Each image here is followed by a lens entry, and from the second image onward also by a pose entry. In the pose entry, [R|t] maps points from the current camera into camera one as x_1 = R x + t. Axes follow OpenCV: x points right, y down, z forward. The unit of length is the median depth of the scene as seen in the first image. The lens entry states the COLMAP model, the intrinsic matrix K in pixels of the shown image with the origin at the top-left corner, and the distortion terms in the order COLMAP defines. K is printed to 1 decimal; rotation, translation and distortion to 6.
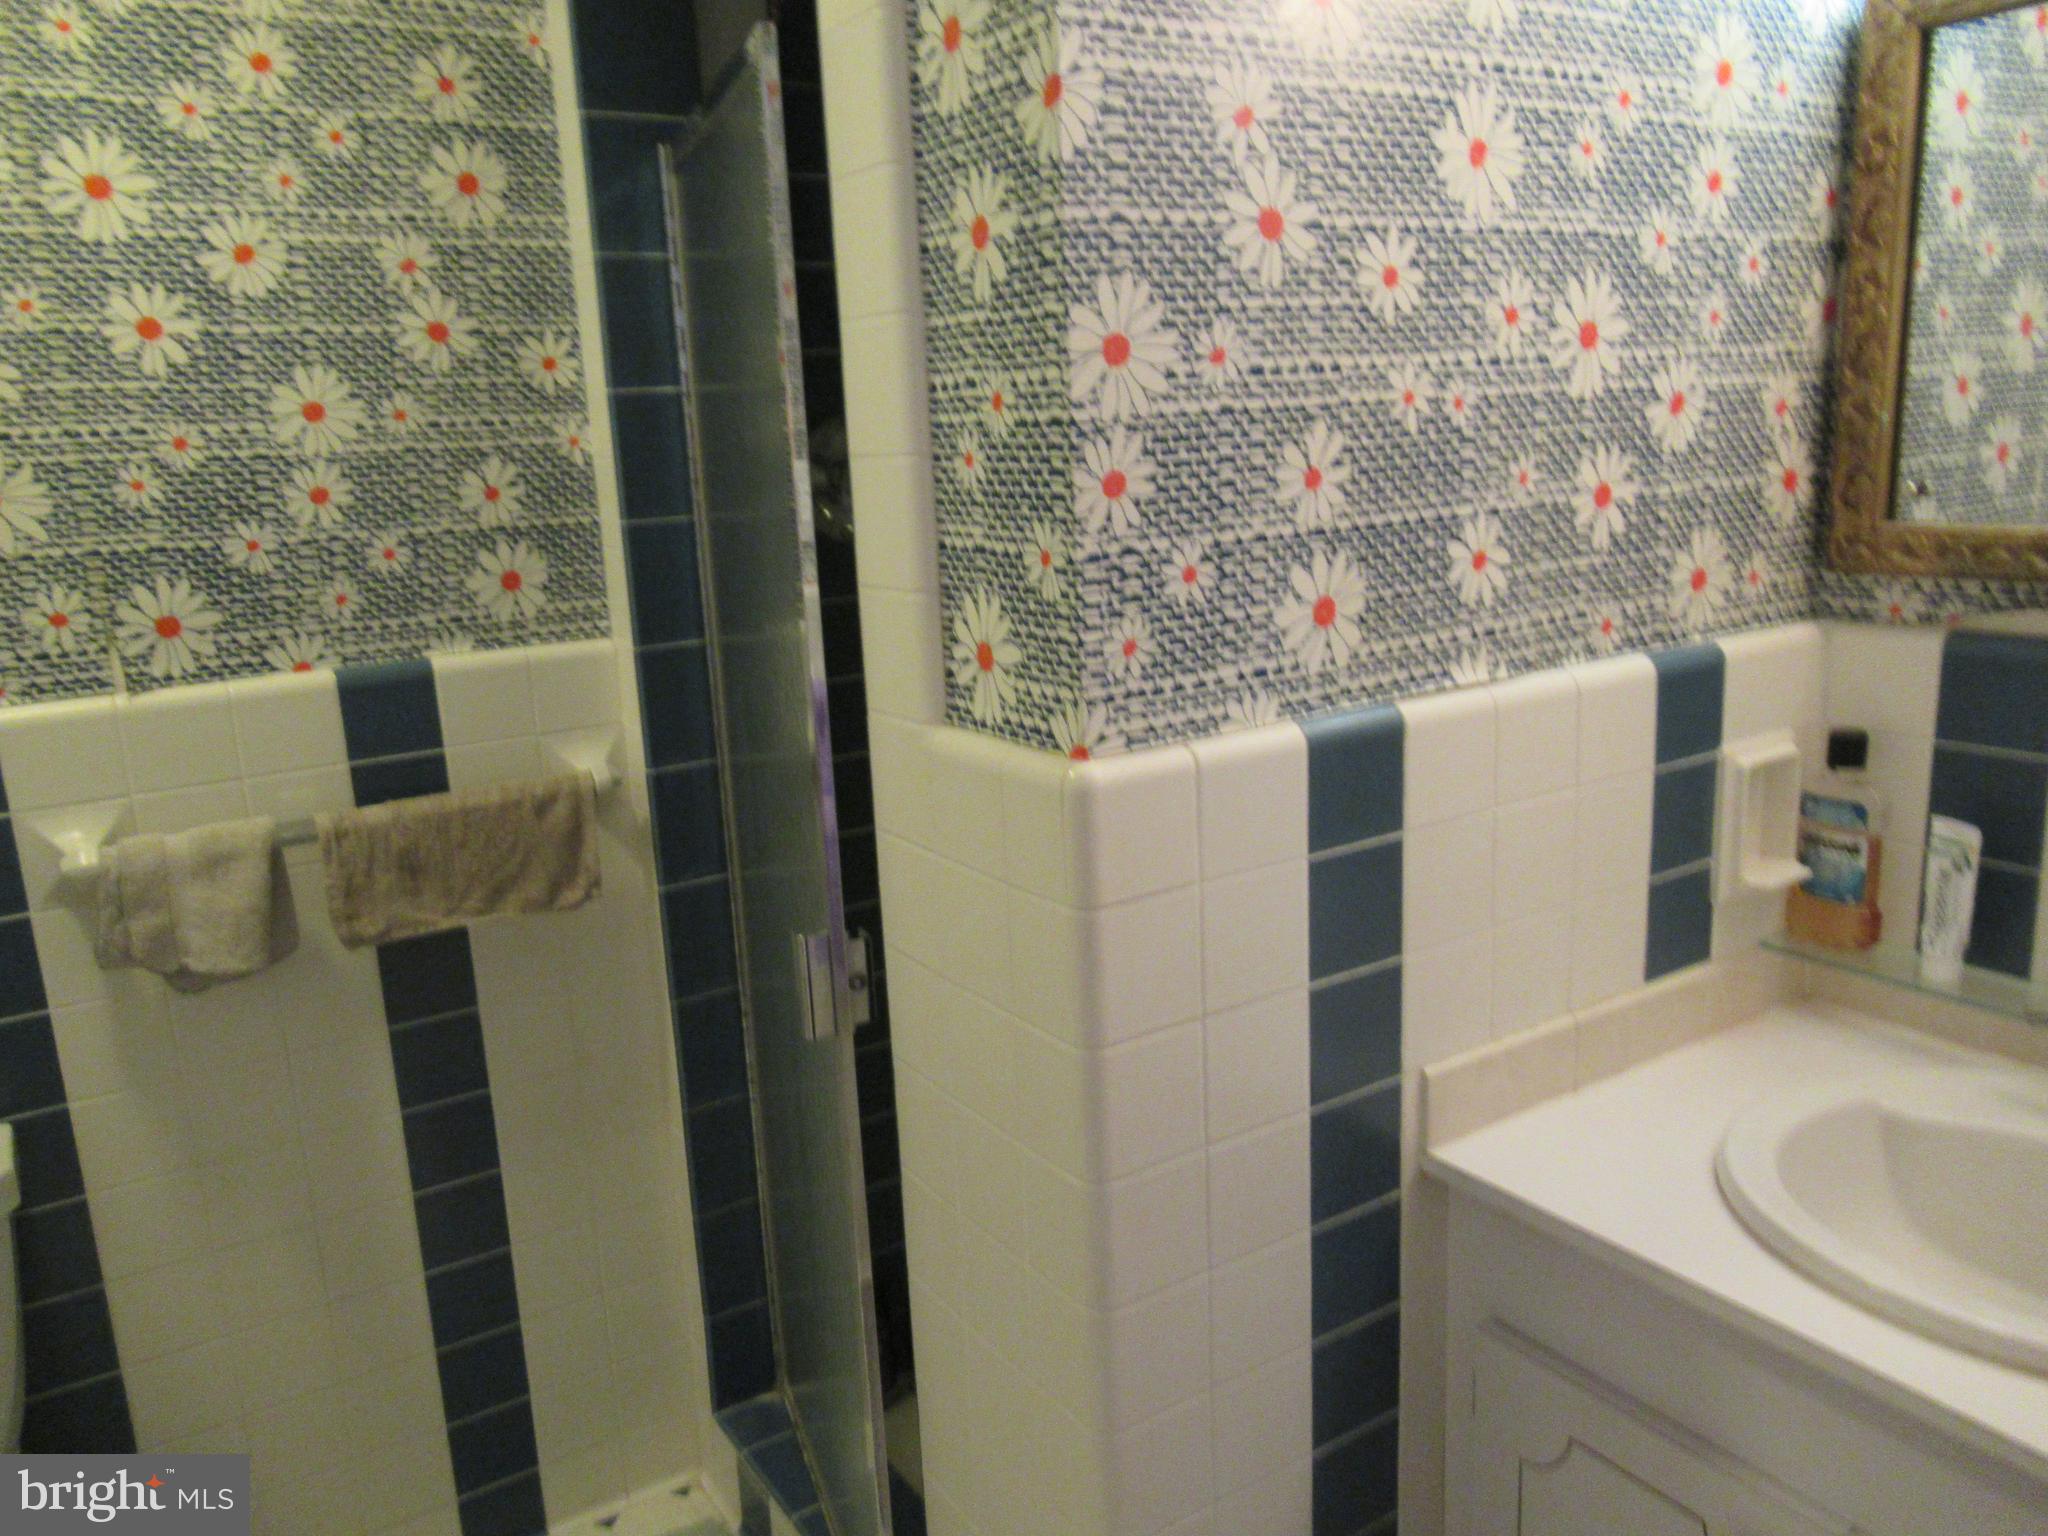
lens RADIAL K [[1539.1, 0, 1024.0], [0, 1539.1, 768.0], [0, 0, 1]] dist [0.006427, -0.009039]
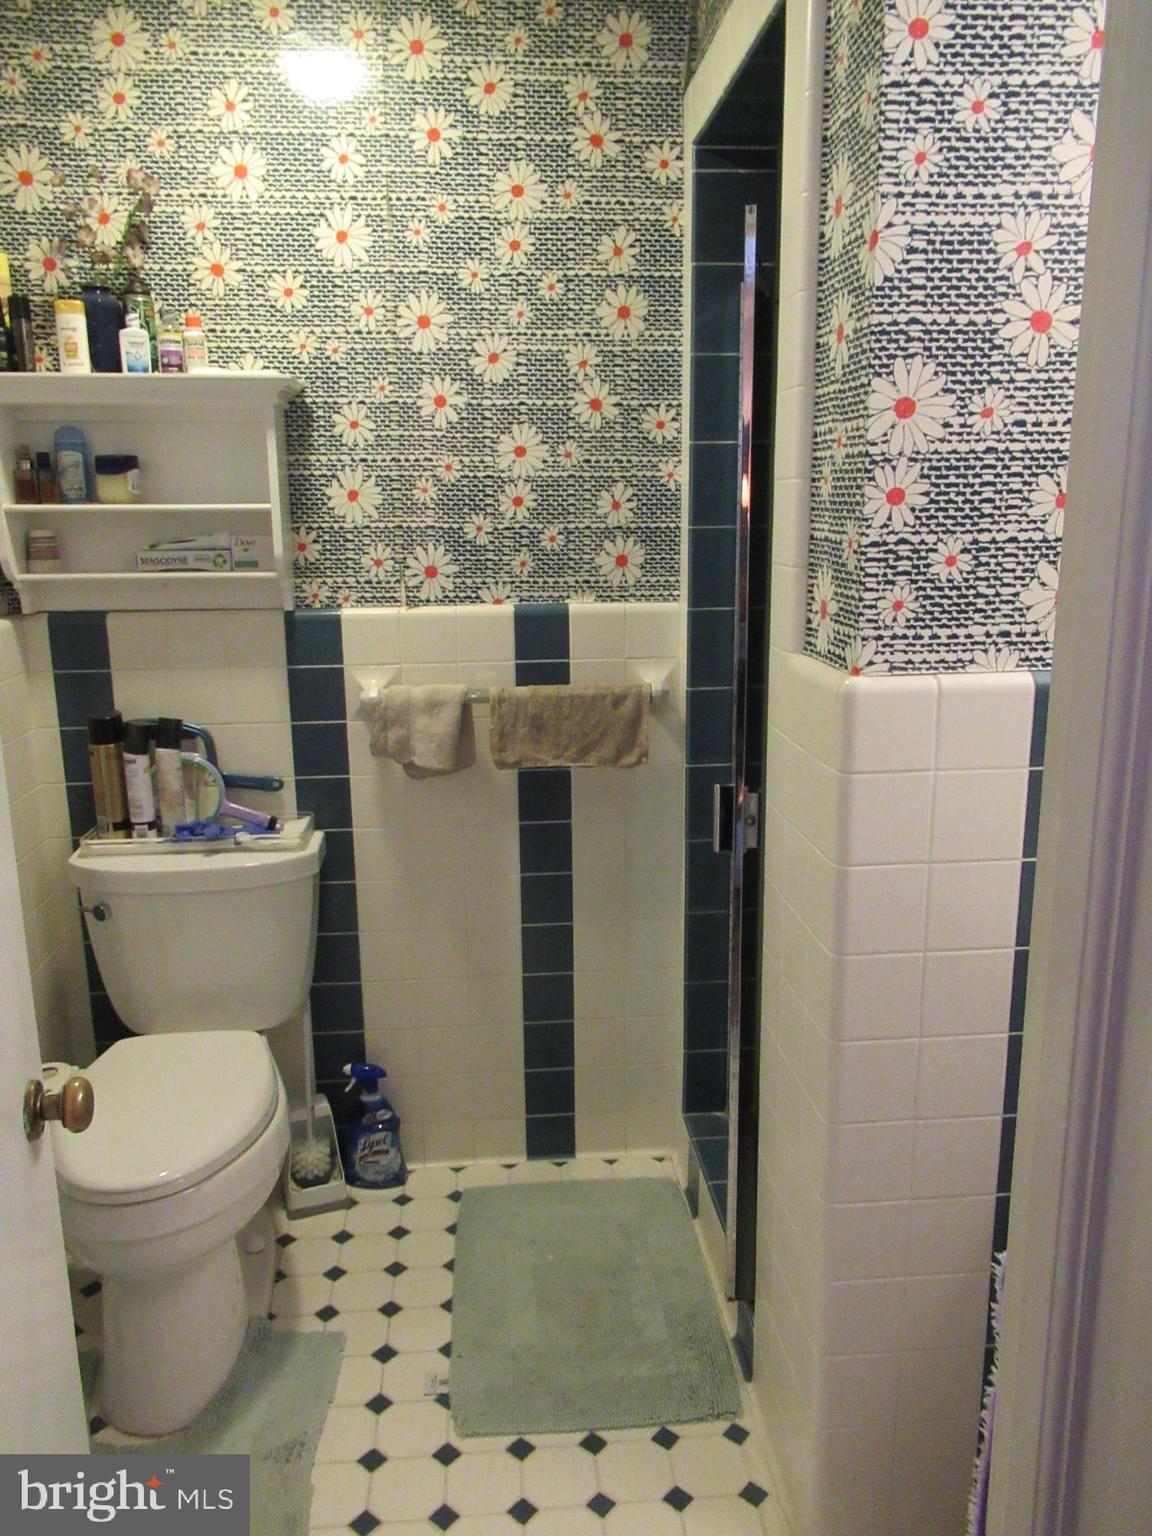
lens RADIAL K [[1154.3, 0, 569.8], [0, 1154.3, 763.3], [0, 0, 1]] dist [0.006427, -0.009039]
pose [[0.883574, 0.139007, -0.447185, 0.296499], [-0.132344, 0.990123, 0.046286, 0.062602], [0.449202, 0.018285, 0.893243, -0.152739]]
